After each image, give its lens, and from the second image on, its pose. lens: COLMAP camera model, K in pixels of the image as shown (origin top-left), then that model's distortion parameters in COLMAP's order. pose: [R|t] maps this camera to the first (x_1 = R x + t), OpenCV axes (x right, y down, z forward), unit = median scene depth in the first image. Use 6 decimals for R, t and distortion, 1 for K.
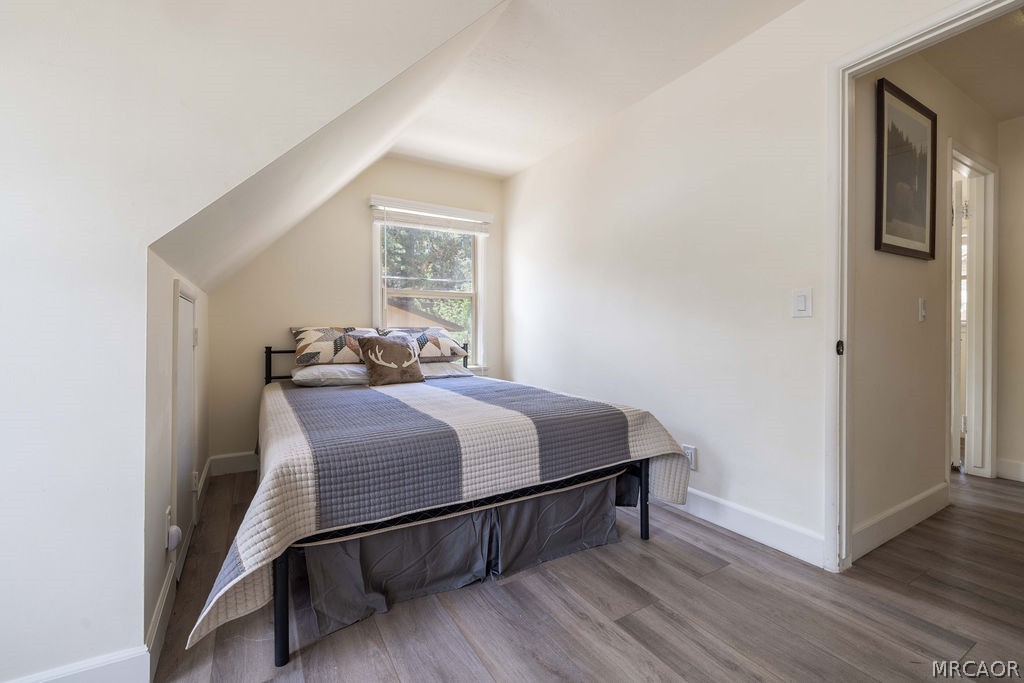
lens RADIAL K [[438.1, 0, 509.5], [0, 438.1, 333.5], [0, 0, 1]] dist [0.002471, 0.000239]
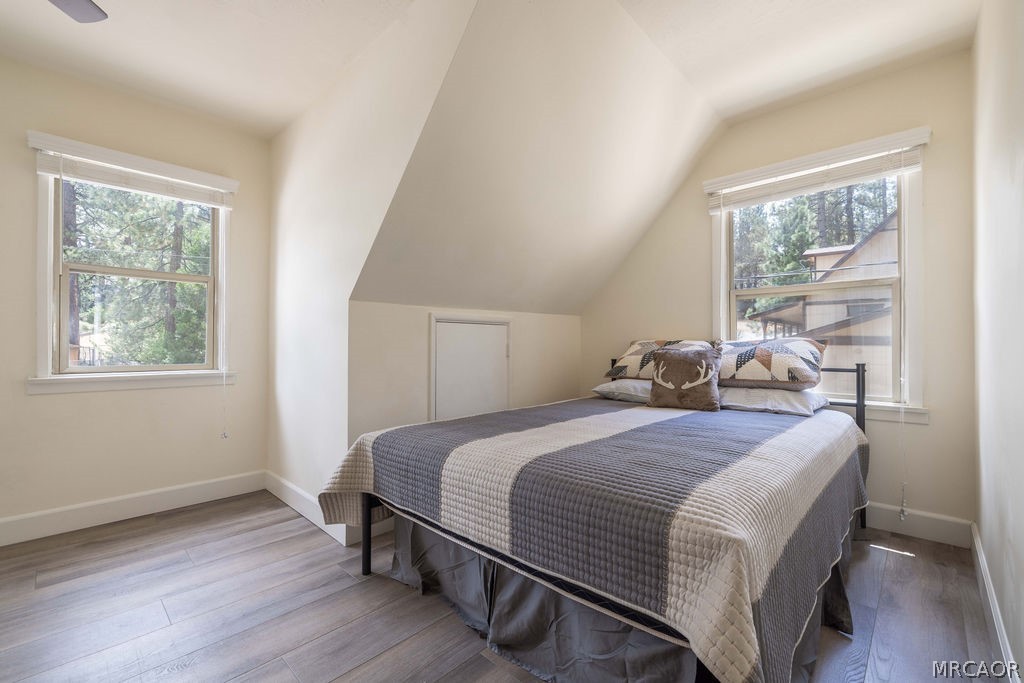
lens RADIAL K [[438.1, 0, 510.0], [0, 438.1, 348.2], [0, 0, 1]] dist [0.002471, 0.000239]
pose [[0.270072, 0.002179, -0.962838, 0.440991], [-0.001921, 0.999997, 0.001724, 0.001080], [0.962838, 0.001384, 0.270075, 0.468367]]
